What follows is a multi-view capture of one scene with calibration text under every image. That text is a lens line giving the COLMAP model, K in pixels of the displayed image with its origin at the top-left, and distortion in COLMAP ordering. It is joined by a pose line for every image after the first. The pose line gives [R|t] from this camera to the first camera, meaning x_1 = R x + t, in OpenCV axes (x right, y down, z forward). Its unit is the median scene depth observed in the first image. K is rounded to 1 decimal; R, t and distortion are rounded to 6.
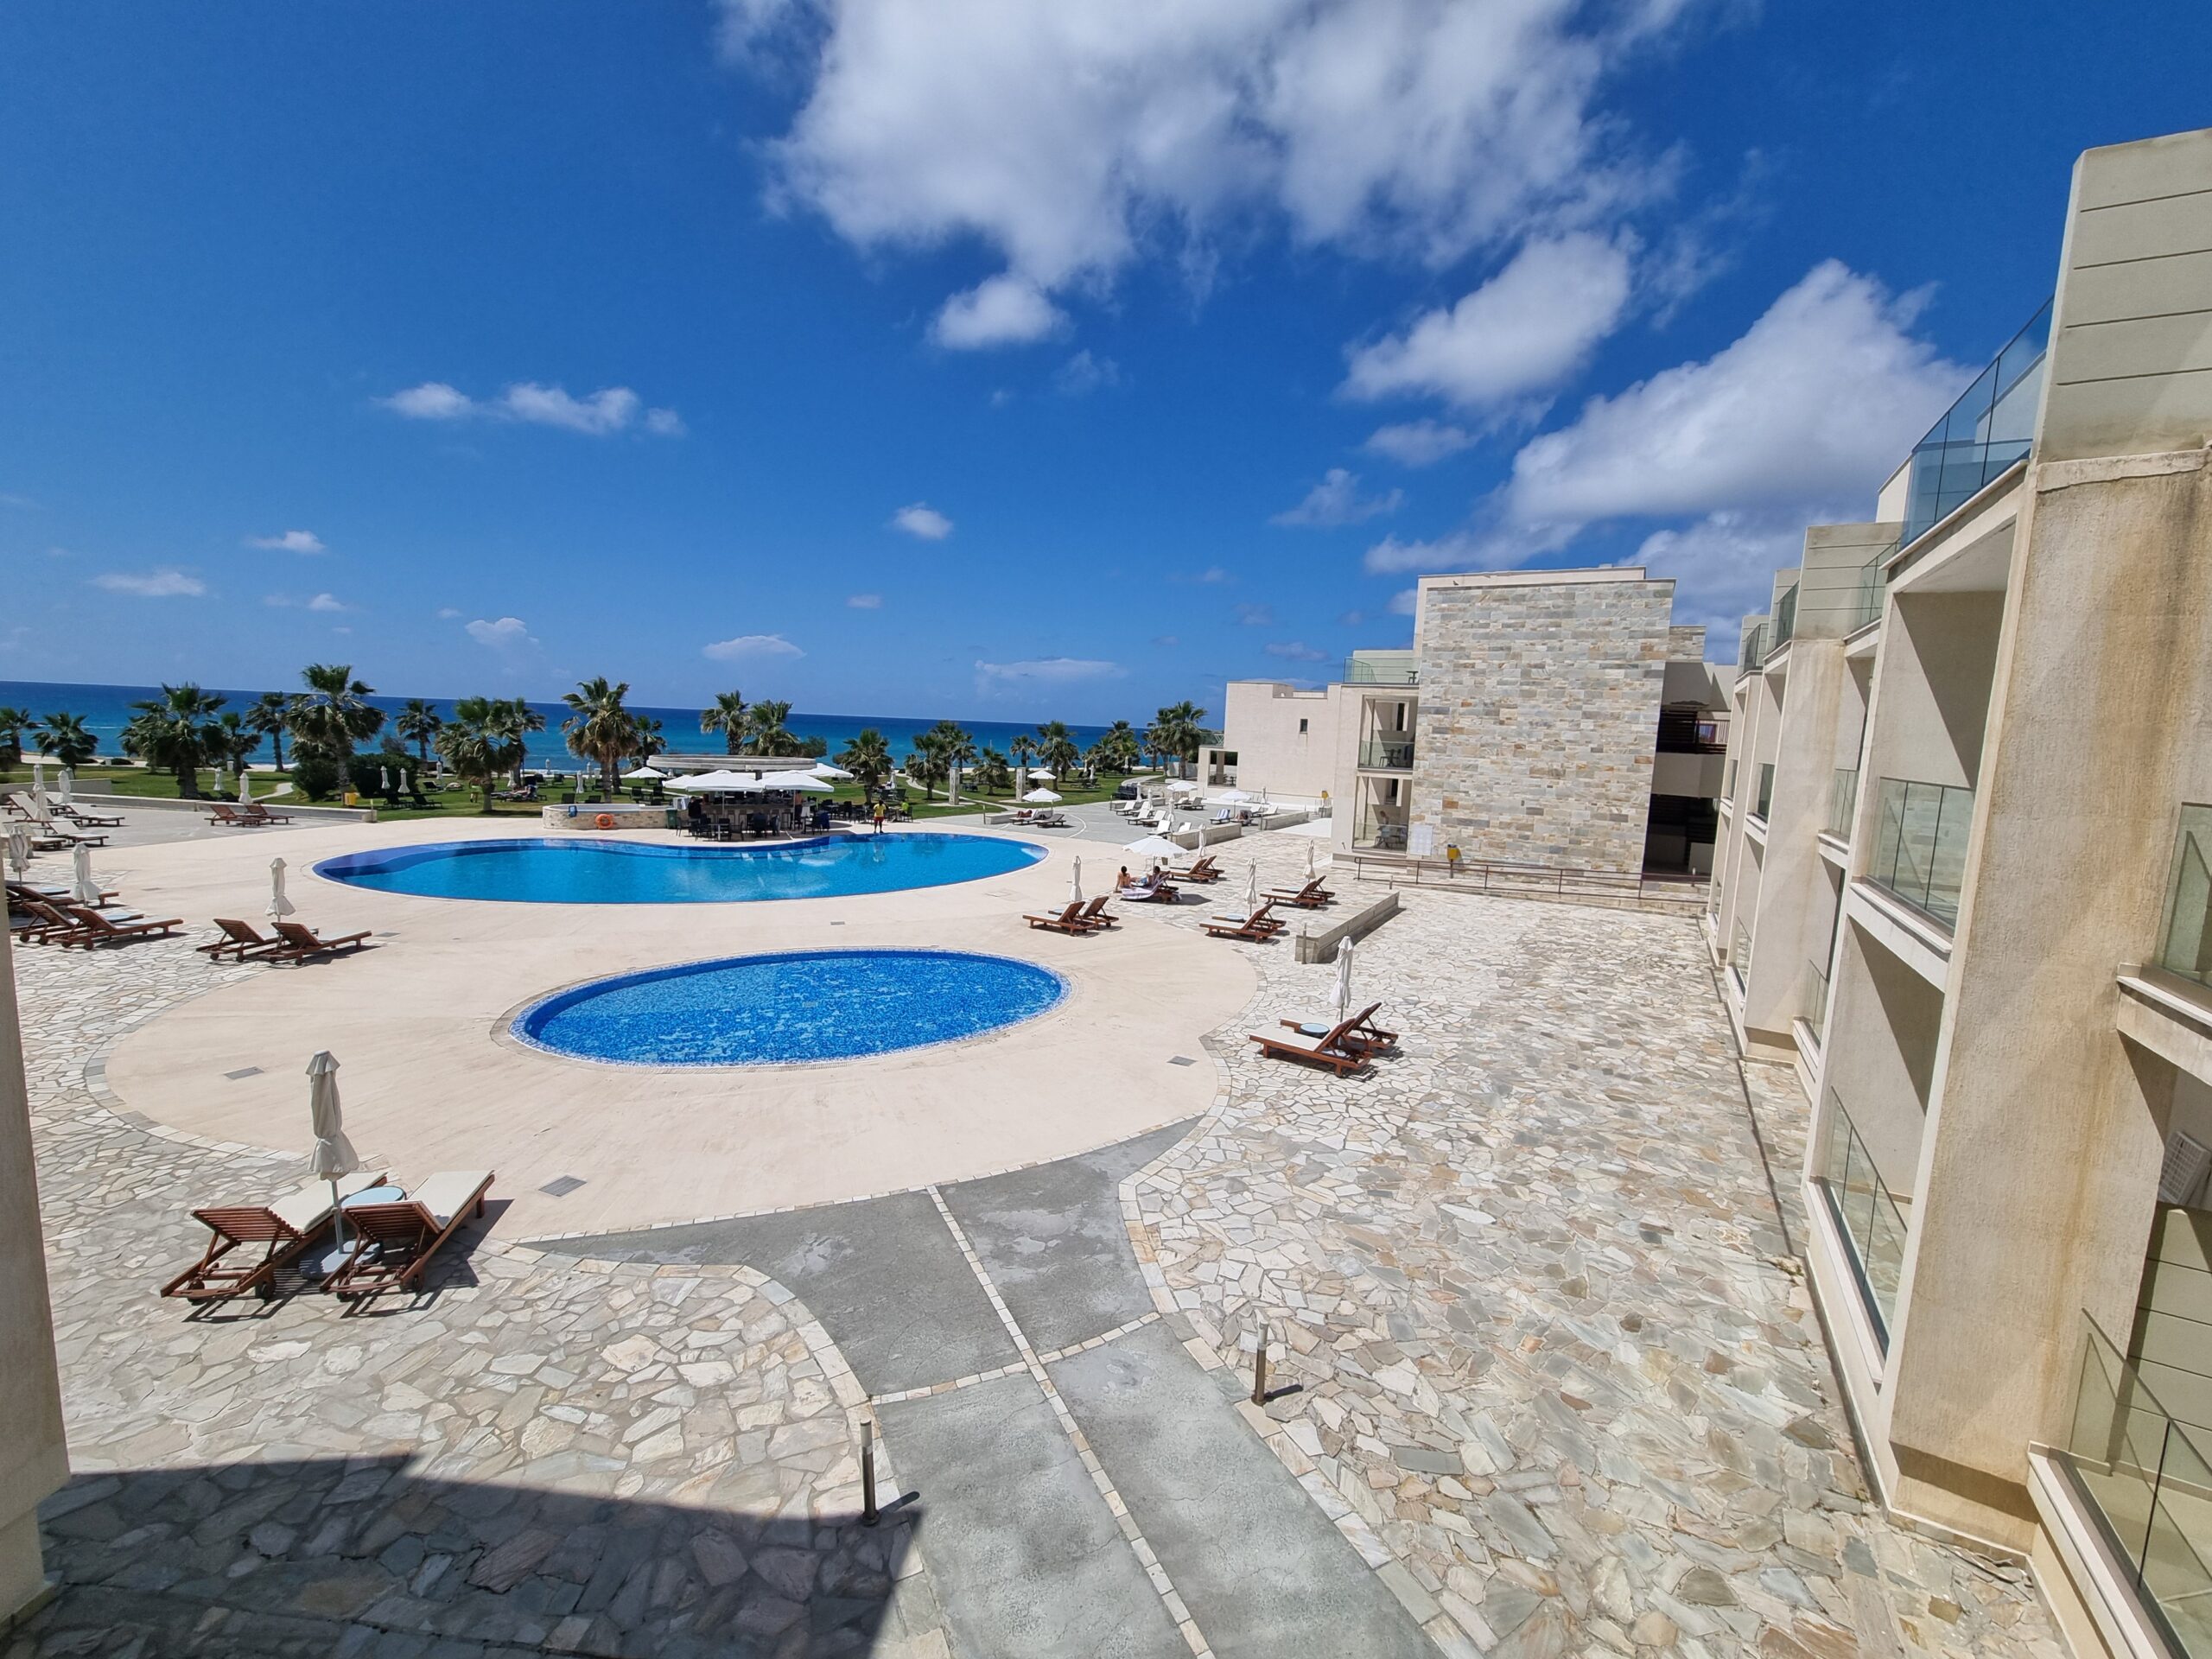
lens RADIAL K [[896.9, 0, 1121.1], [0, 896.9, 832.5], [0, 0, 1]] dist [-0.001914, 0.000282]
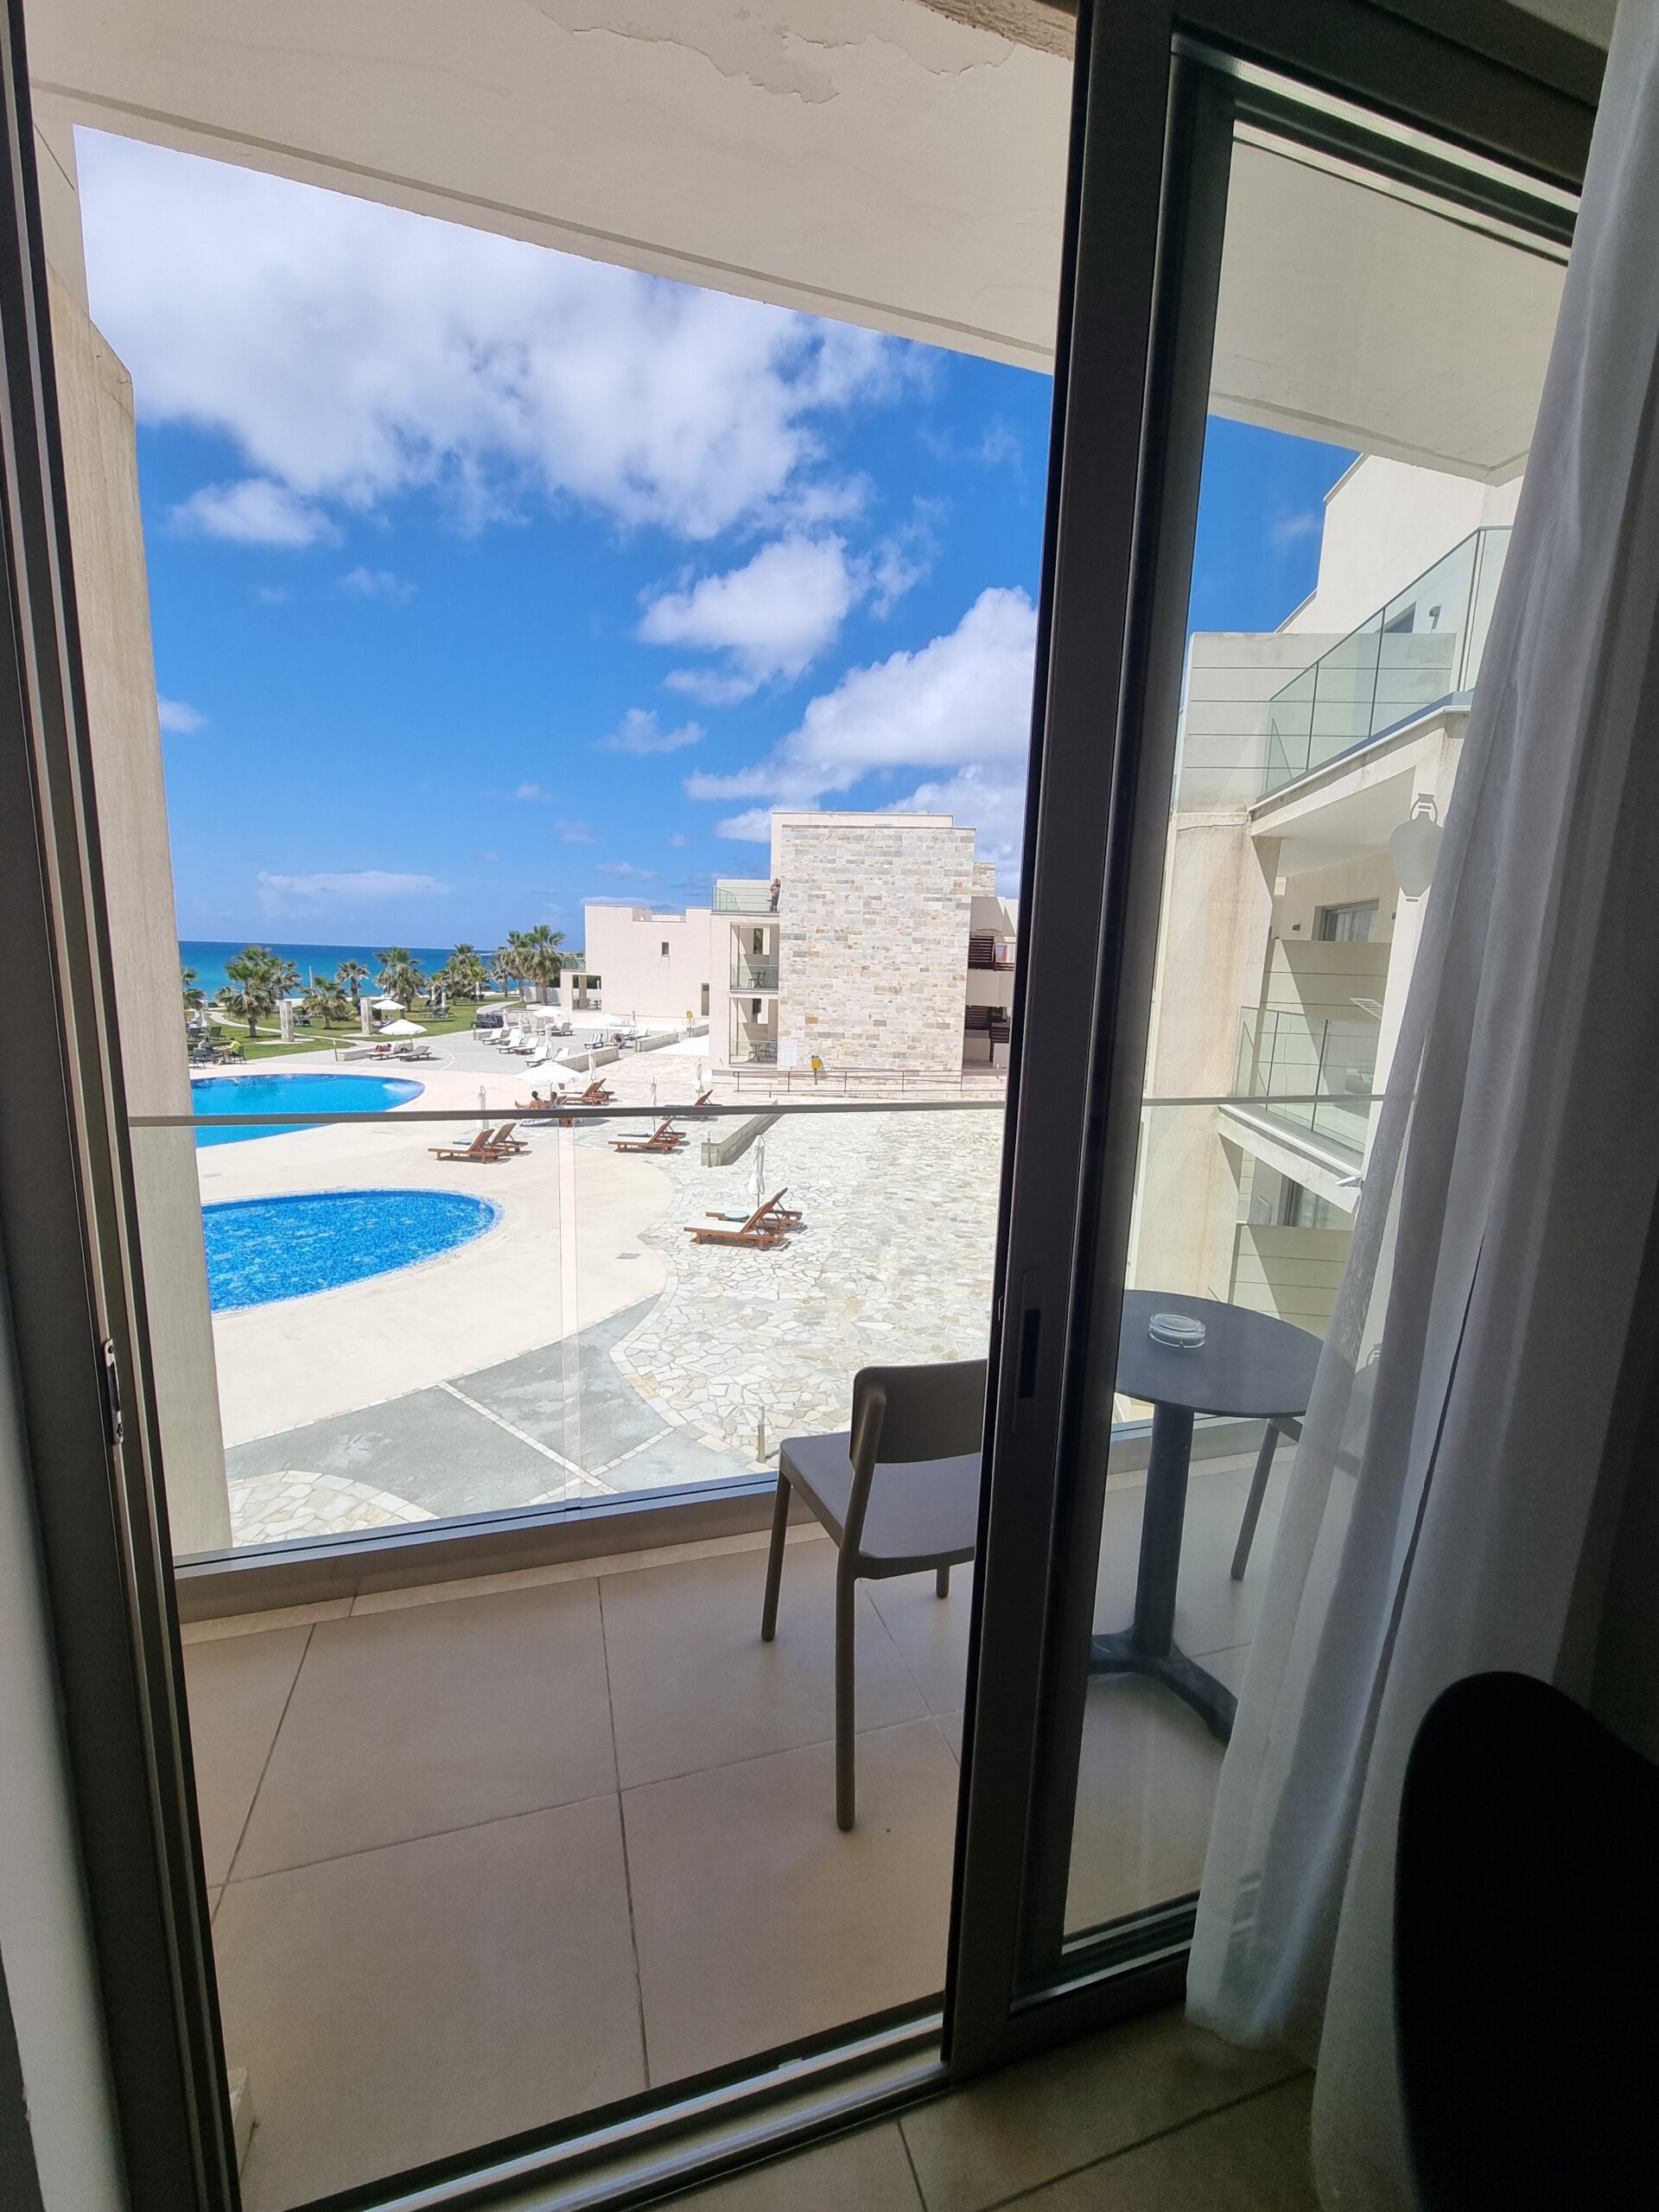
lens RADIAL K [[896.0, 0, 830.0], [0, 896.0, 1113.7], [0, 0, 1]] dist [-0.001008, 0.000001]
pose [[0.922661, -0.078205, 0.377600, -0.102253], [0.052675, 0.995601, 0.077491, -0.000007], [-0.381999, -0.051608, 0.922721, -0.128259]]
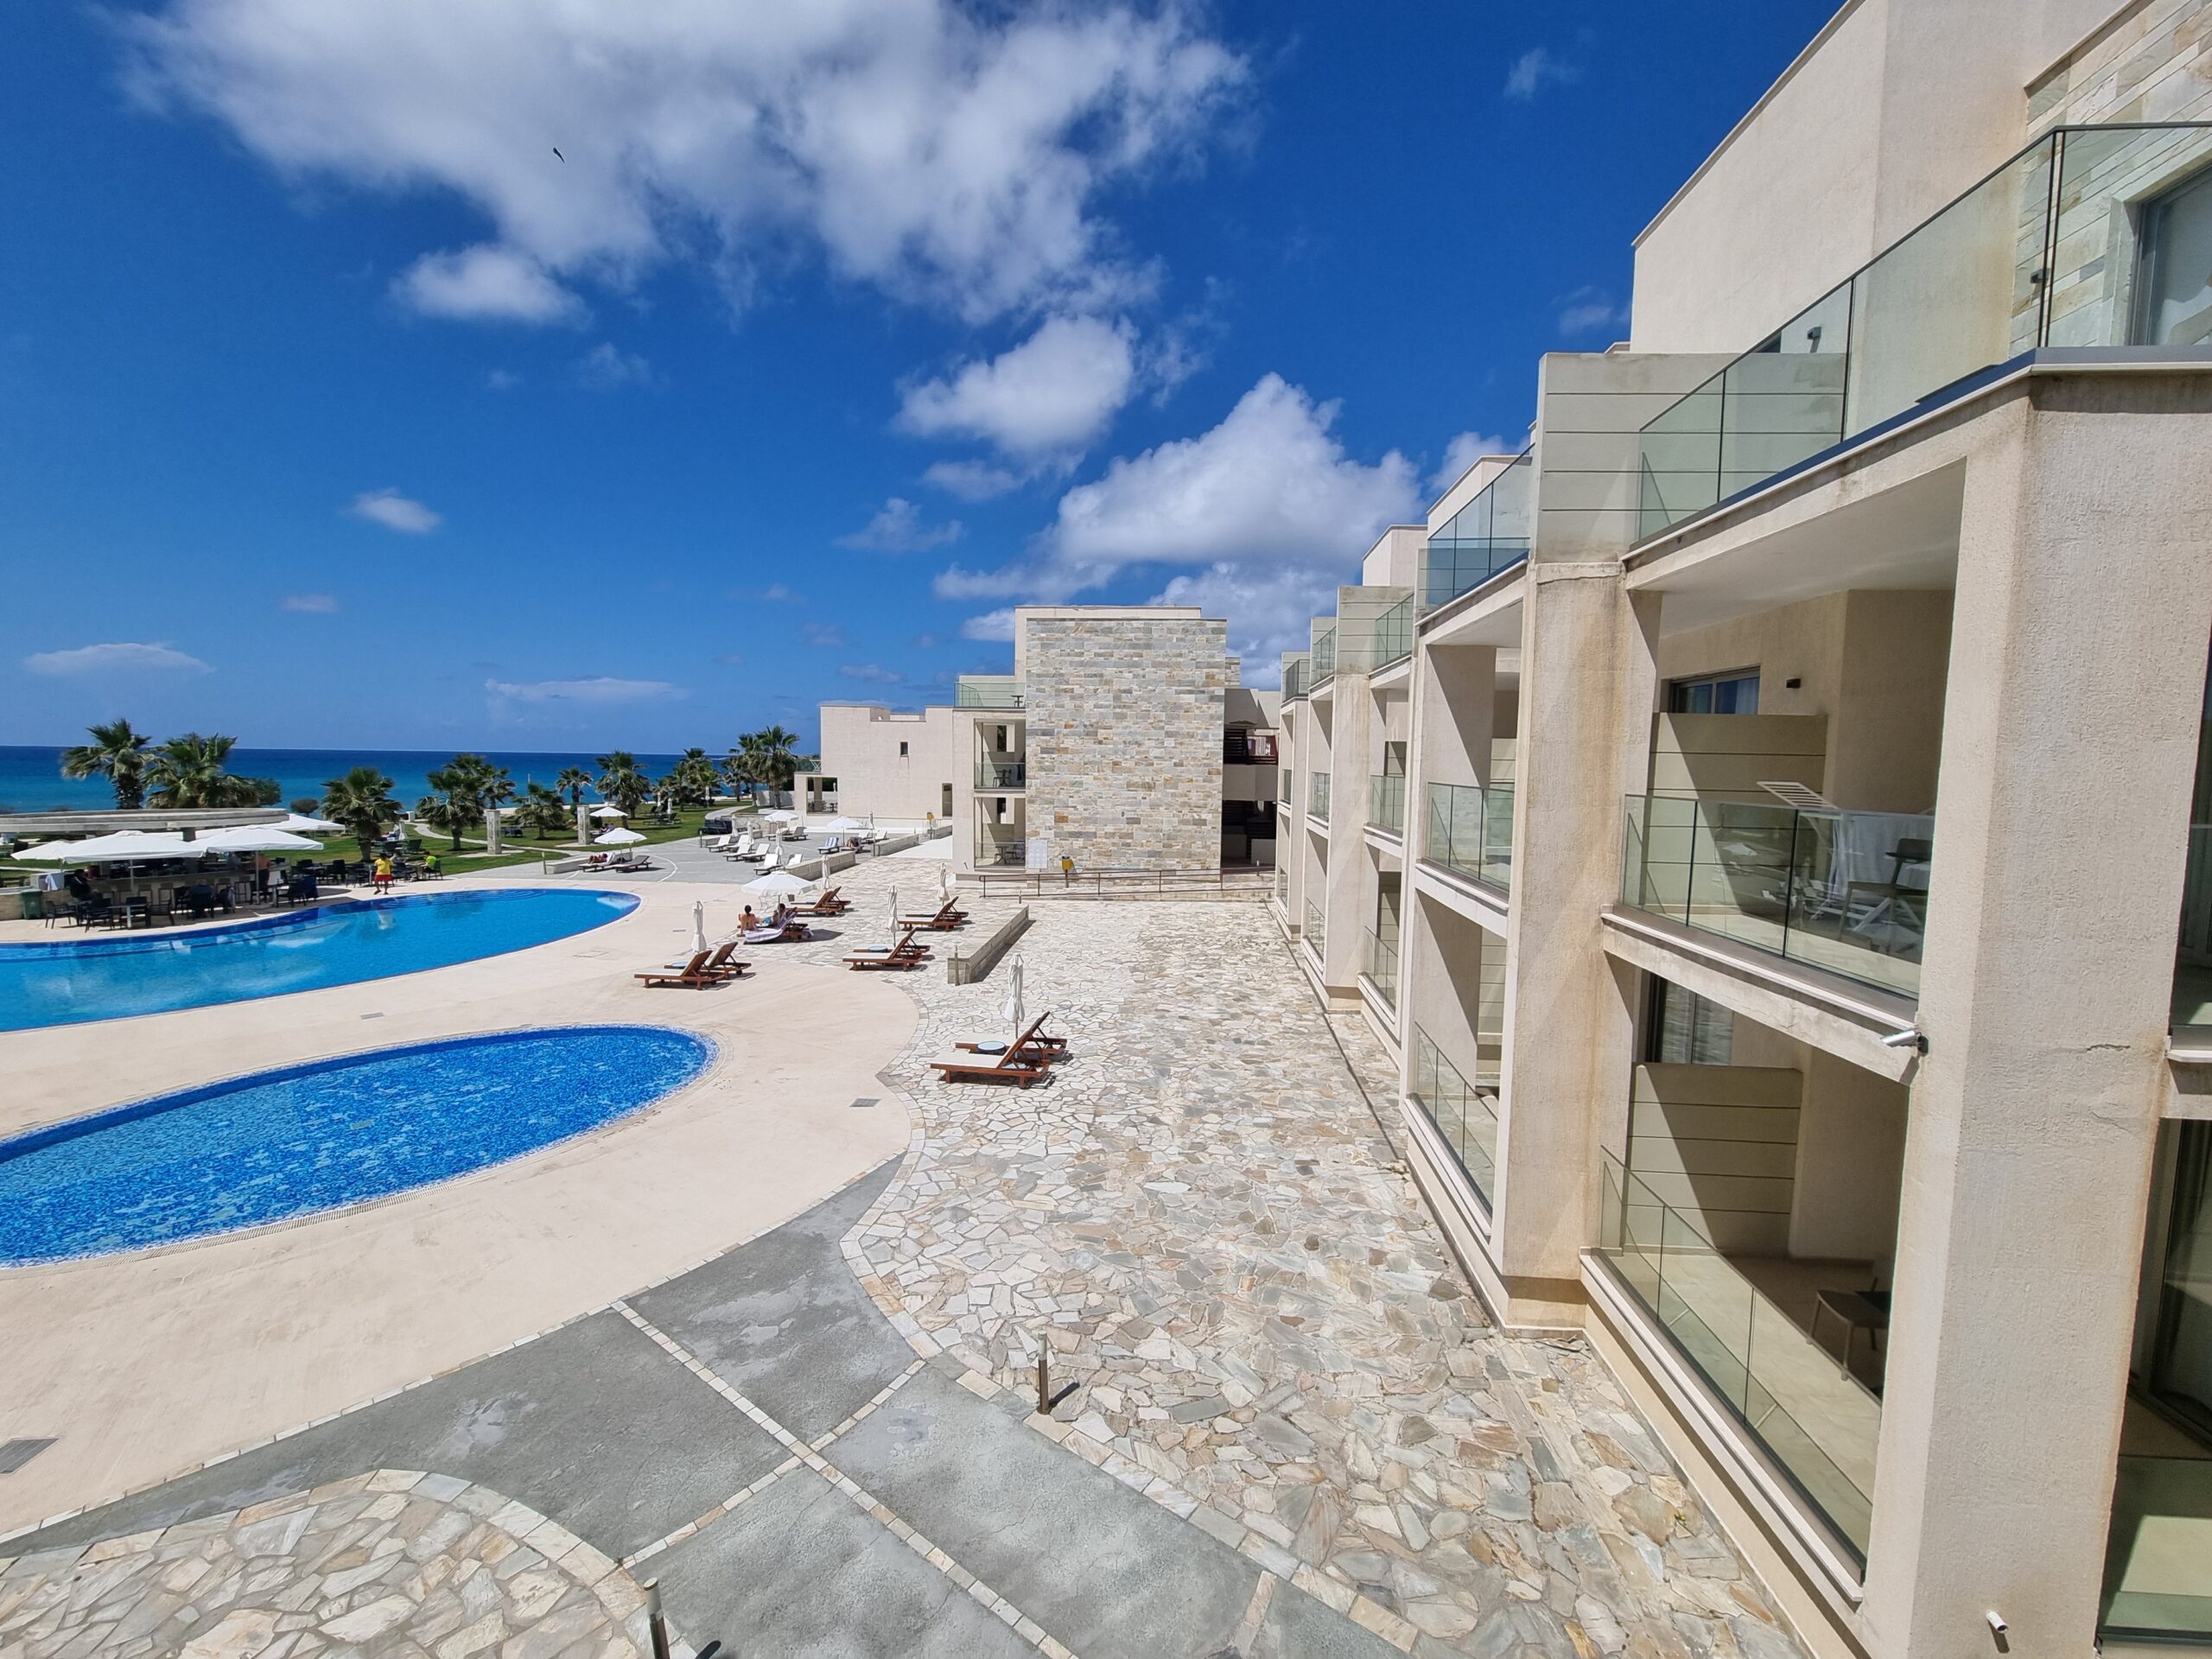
lens RADIAL K [[896.0, 0, 1116.9], [0, 896.0, 833.1], [0, 0, 1]] dist [-0.001008, 0.000001]
pose [[0.900326, -0.065606, 0.430244, -0.076938], [0.075252, 0.997150, -0.005422, -0.008106], [-0.428662, 0.037258, 0.902697, 0.002591]]
